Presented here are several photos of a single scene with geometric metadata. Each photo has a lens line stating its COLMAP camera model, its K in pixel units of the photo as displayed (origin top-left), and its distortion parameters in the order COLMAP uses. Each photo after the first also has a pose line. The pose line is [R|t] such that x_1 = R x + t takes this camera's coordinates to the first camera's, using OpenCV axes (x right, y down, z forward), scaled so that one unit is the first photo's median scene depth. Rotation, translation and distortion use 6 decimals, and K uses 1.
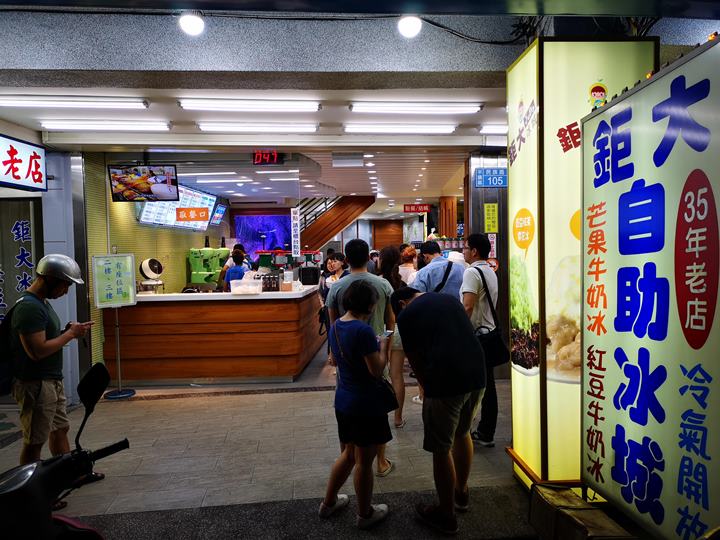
lens RADIAL K [[553.1, 0, 361.9], [0, 553.1, 271.5], [0, 0, 1]] dist [0.056676, -0.046618]
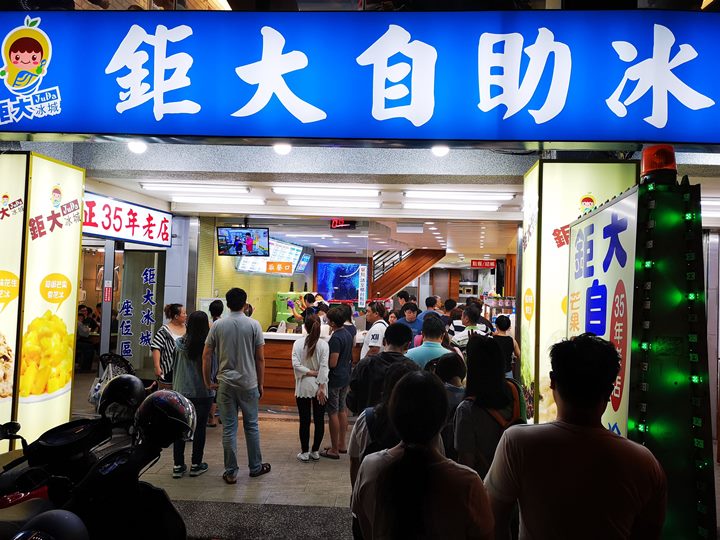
lens RADIAL K [[553.1, 0, 362.1], [0, 553.1, 270.3], [0, 0, 1]] dist [0.056676, -0.046618]
pose [[0.986370, 0.046839, -0.157738, 0.083857], [-0.058049, 0.996048, -0.067226, -0.034545], [0.153966, 0.075466, 0.985190, -0.209245]]
